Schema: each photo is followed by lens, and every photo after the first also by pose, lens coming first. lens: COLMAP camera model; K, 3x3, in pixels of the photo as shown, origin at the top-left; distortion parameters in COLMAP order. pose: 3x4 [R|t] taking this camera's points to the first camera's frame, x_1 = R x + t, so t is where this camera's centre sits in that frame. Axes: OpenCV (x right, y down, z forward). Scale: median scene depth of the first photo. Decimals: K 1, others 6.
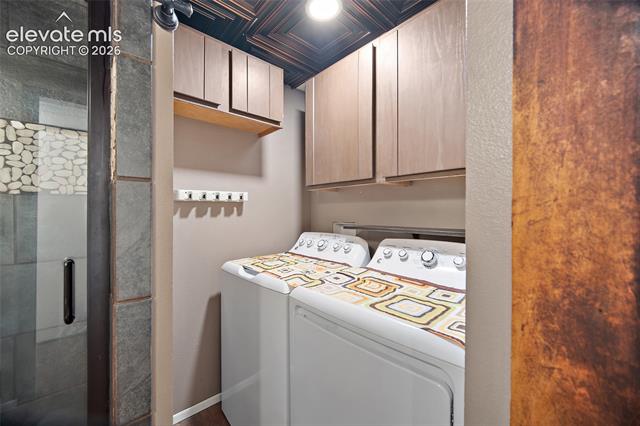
lens RADIAL K [[250.5, 0, 318.4], [0, 250.5, 212.8], [0, 0, 1]] dist [-0.001898, -0.000206]
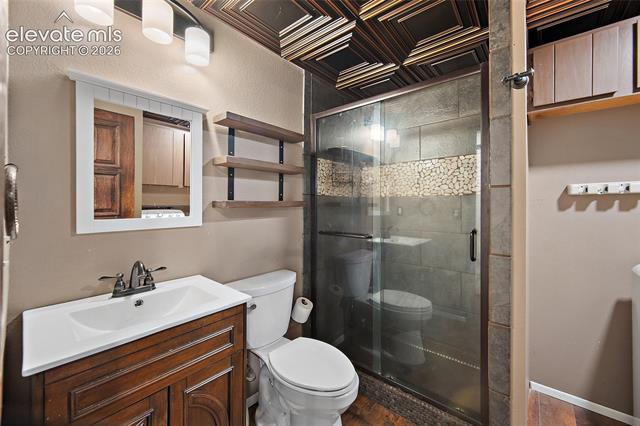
lens RADIAL K [[256.1, 0, 318.4], [0, 256.1, 204.6], [0, 0, 1]] dist [-0.001989, -0.000447]
pose [[0.137642, -0.000529, -0.990482, 0.511343], [-0.005914, 0.999982, -0.001356, 0.001332], [0.990464, 0.006044, 0.137637, -0.302651]]
